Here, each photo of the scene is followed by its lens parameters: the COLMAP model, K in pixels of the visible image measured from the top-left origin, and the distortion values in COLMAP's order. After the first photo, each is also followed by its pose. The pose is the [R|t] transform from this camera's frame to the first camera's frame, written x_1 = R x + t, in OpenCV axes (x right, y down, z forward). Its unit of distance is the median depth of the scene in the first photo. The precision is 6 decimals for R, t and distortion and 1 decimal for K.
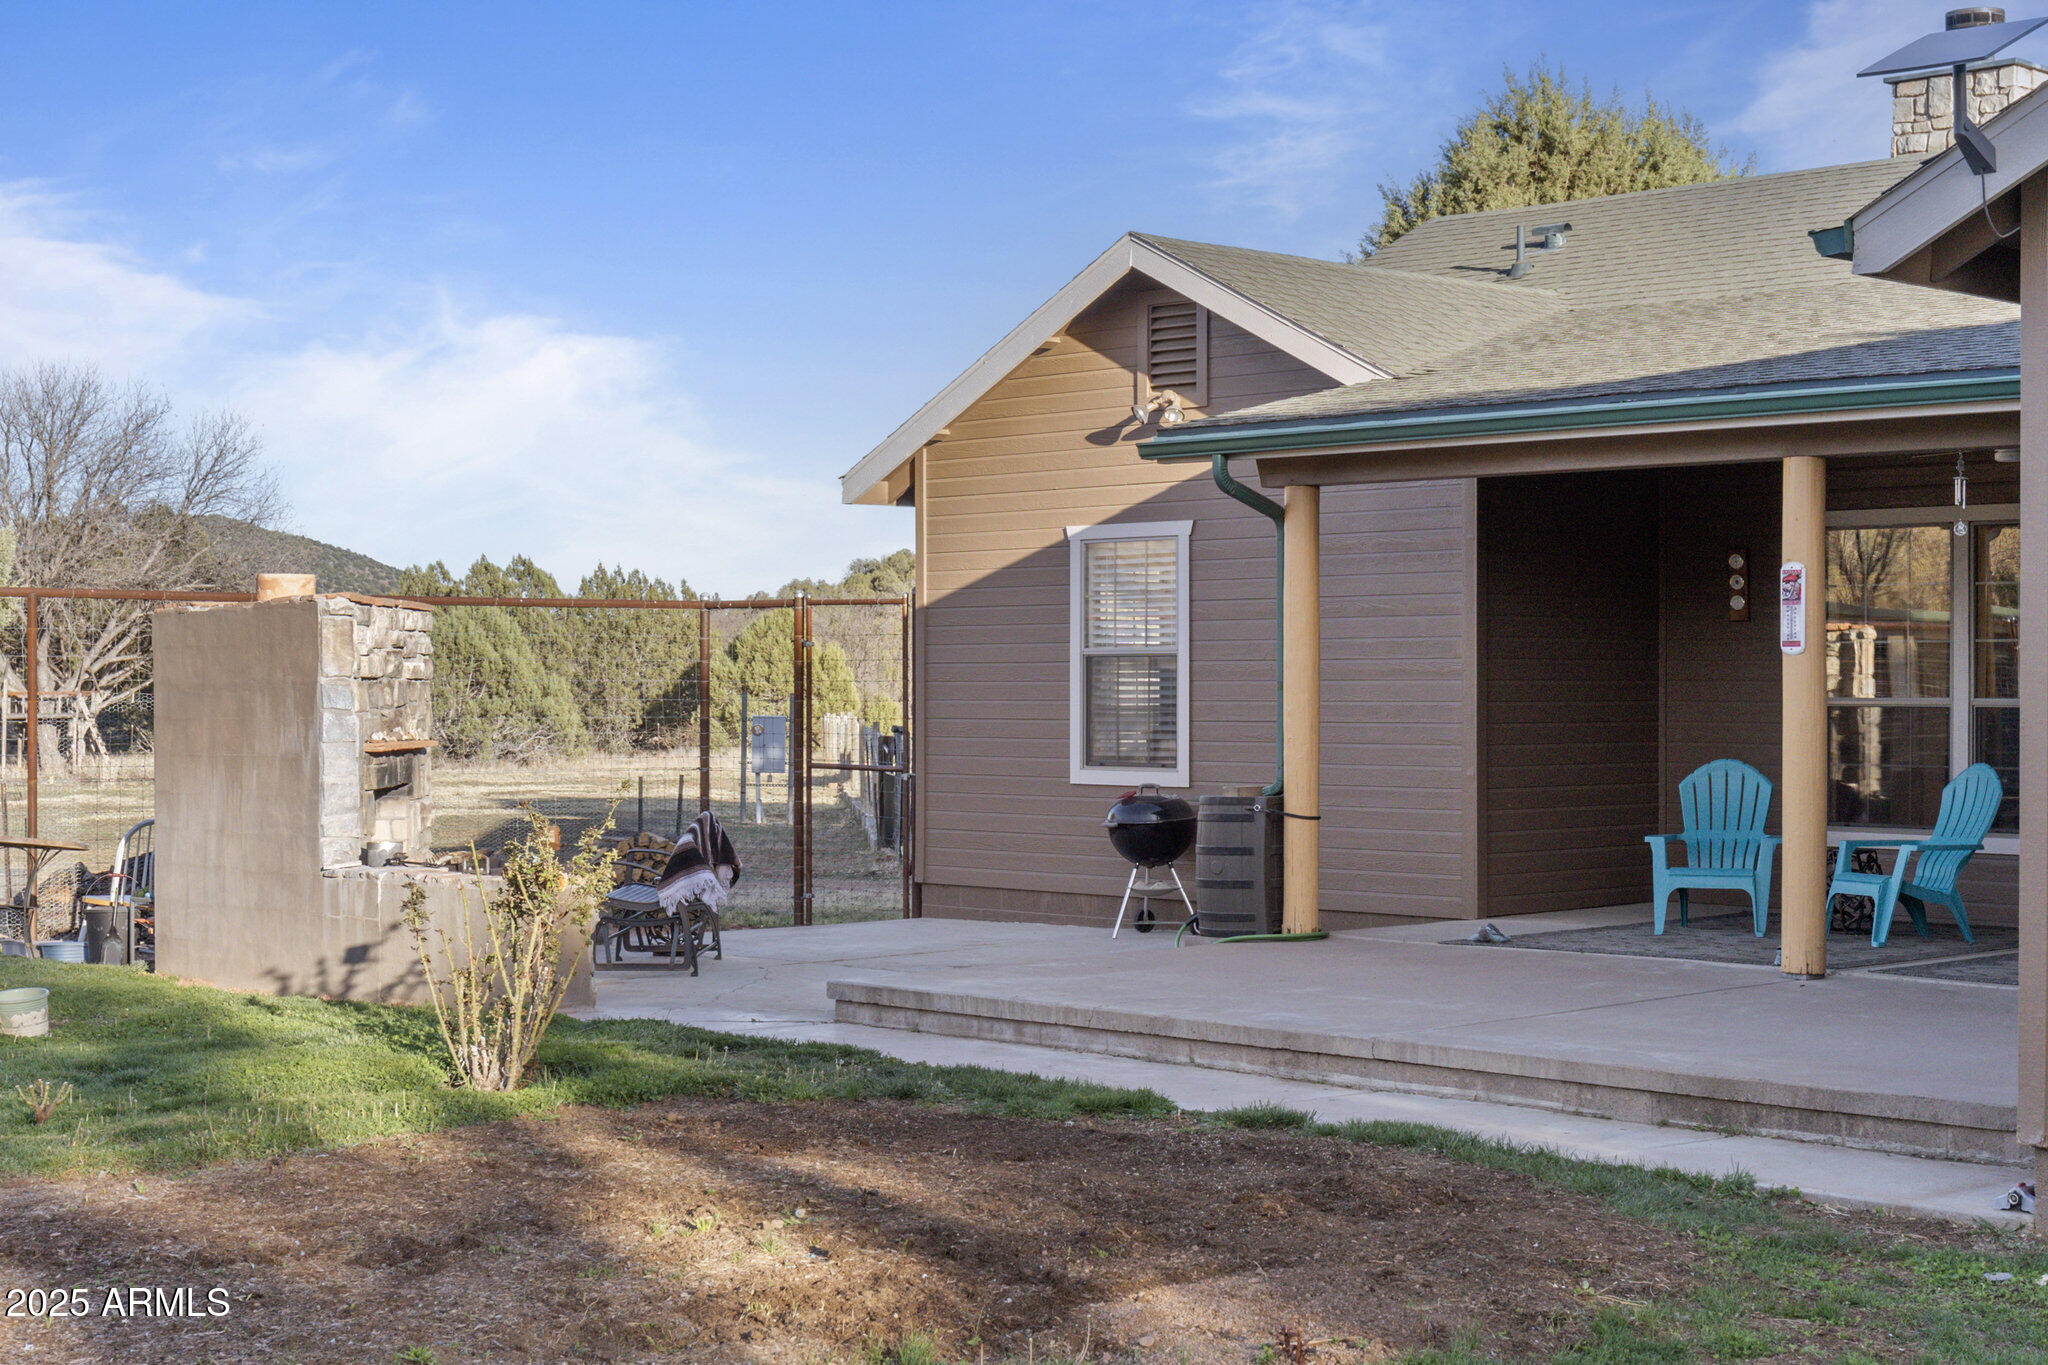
lens RADIAL K [[3135.6, 0, 1075.7], [0, 3135.6, 698.3], [0, 0, 1]] dist [-0.046601, 0.000000]
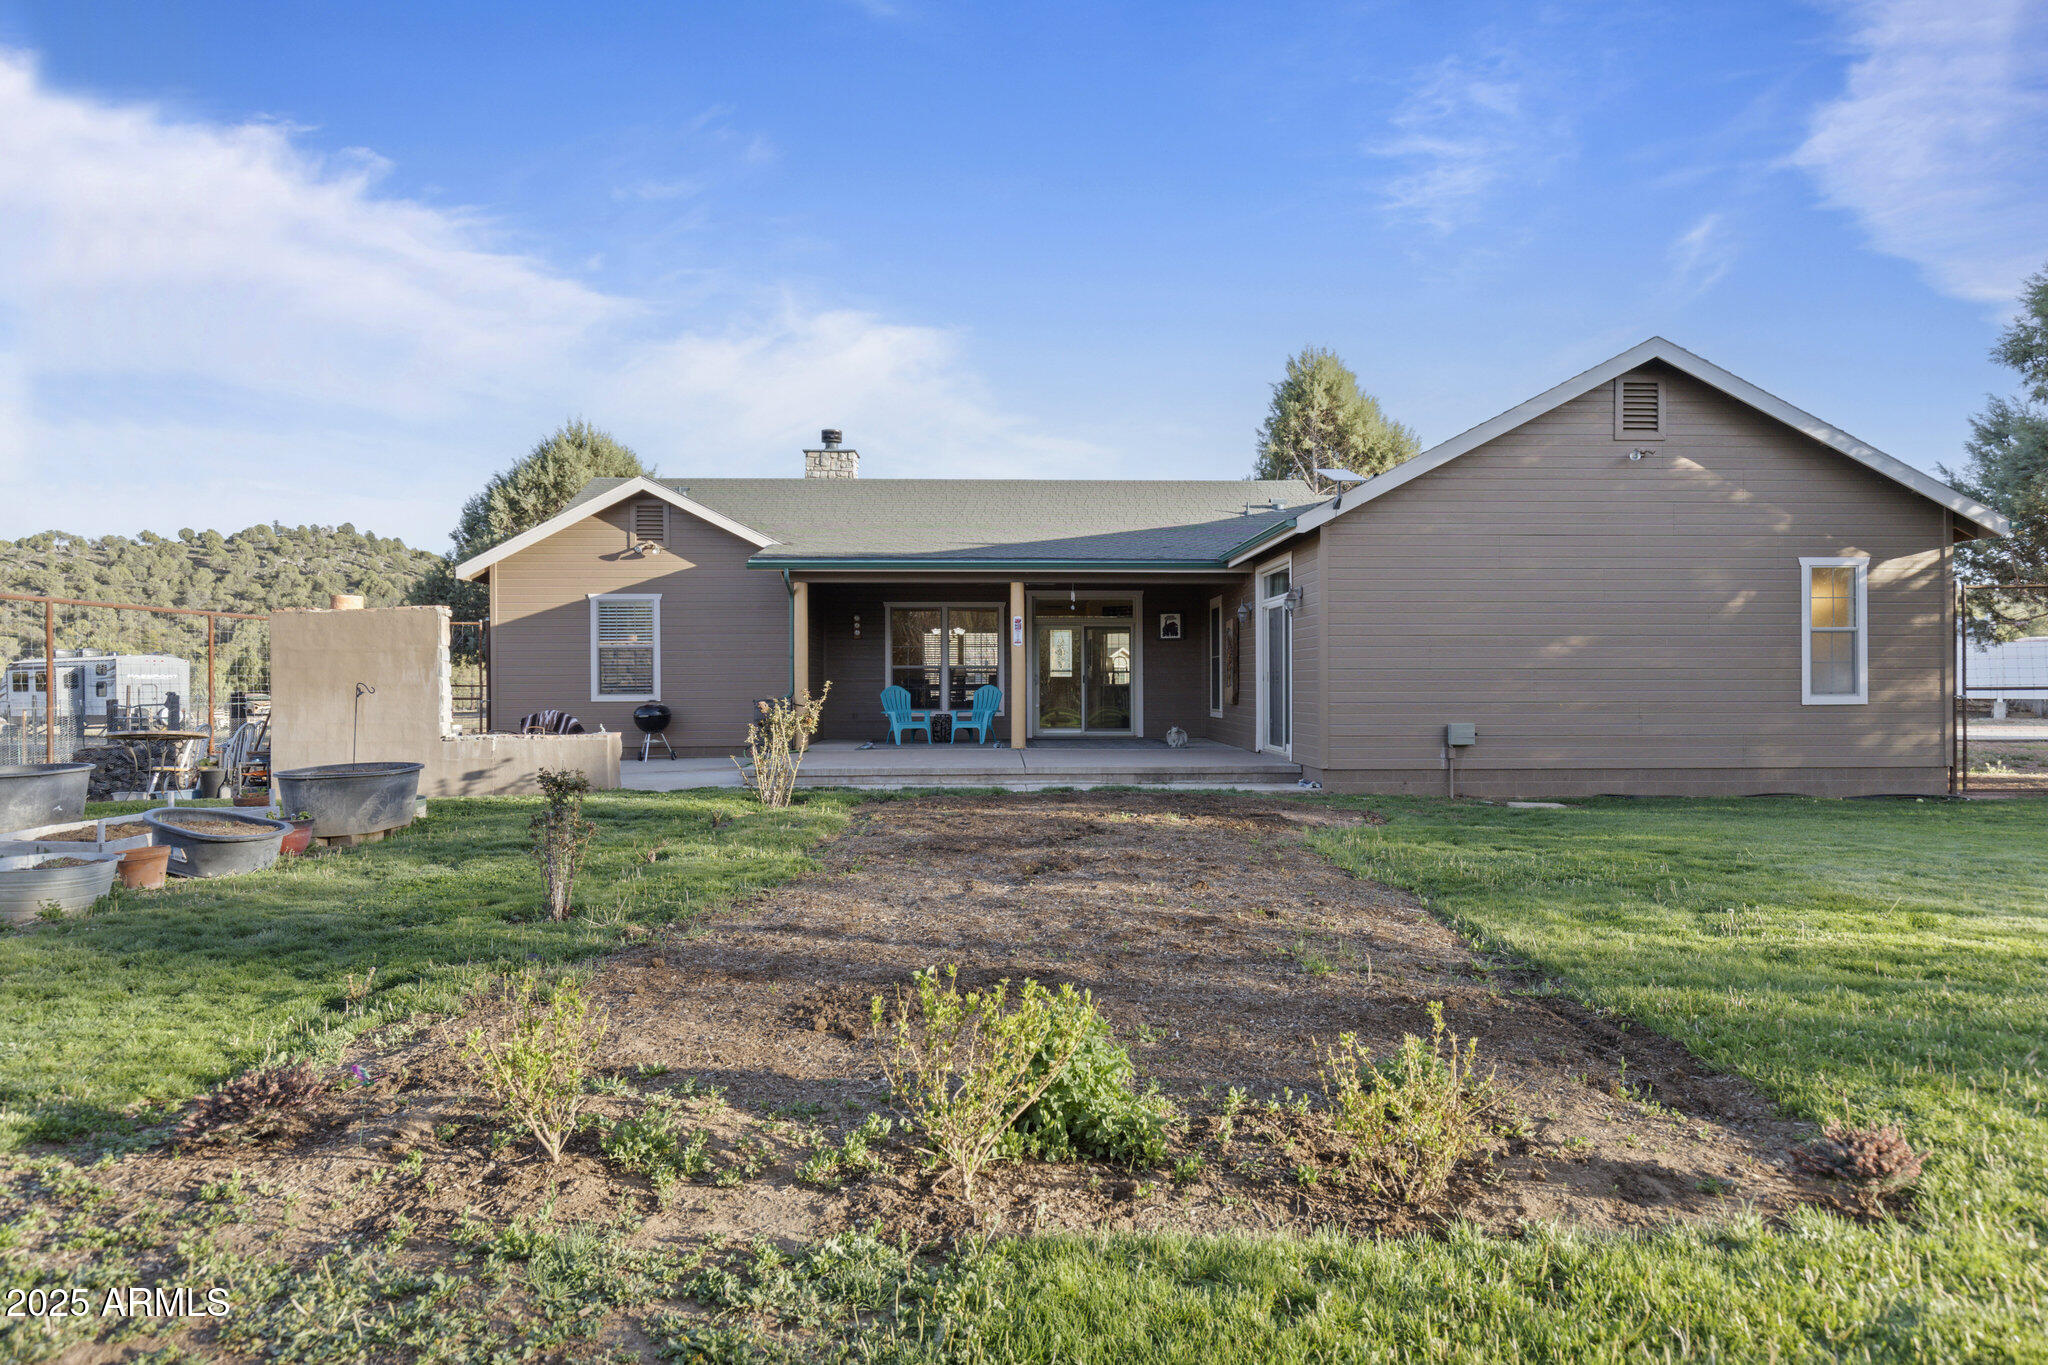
lens RADIAL K [[1208.1, 0, 1051.8], [0, 1208.1, 690.5], [0, 0, 1]] dist [0.006354, -0.002399]
pose [[0.666787, -0.005389, 0.745229, -0.568336], [0.007574, 0.999971, 0.000455, 0.026370], [-0.745210, 0.005341, 0.666809, 0.156705]]
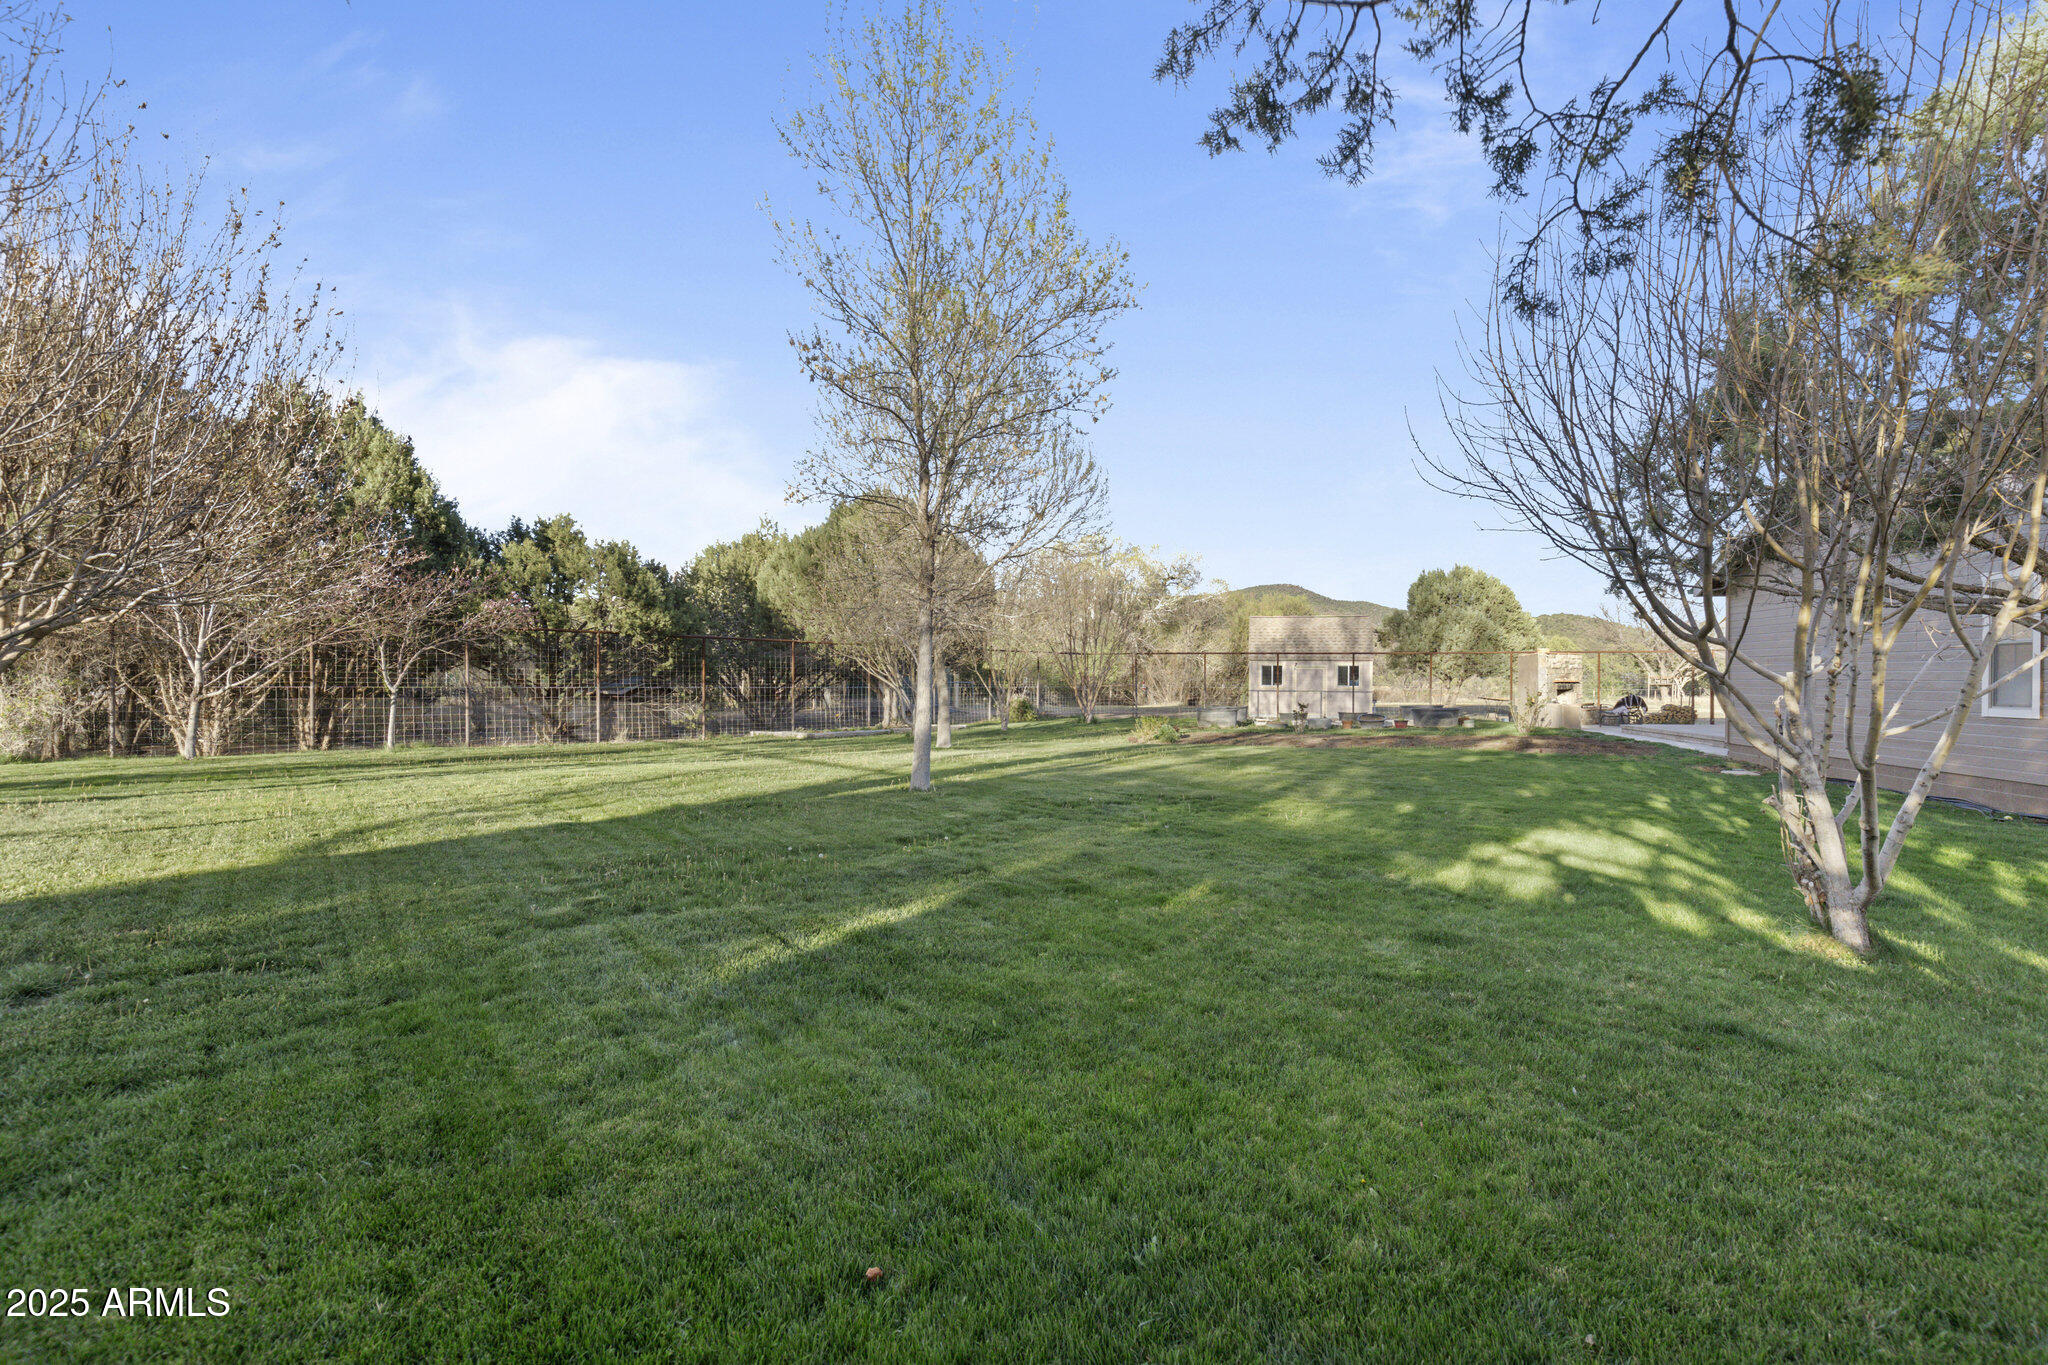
lens RADIAL K [[913.9, 0, 1028.4], [0, 913.9, 680.6], [0, 0, 1]] dist [0.007621, -0.001097]
pose [[0.565744, 0.006409, -0.824556, 0.567653], [-0.005834, 0.999976, 0.003770, 0.013940], [0.824560, 0.002678, 0.565768, -0.629697]]
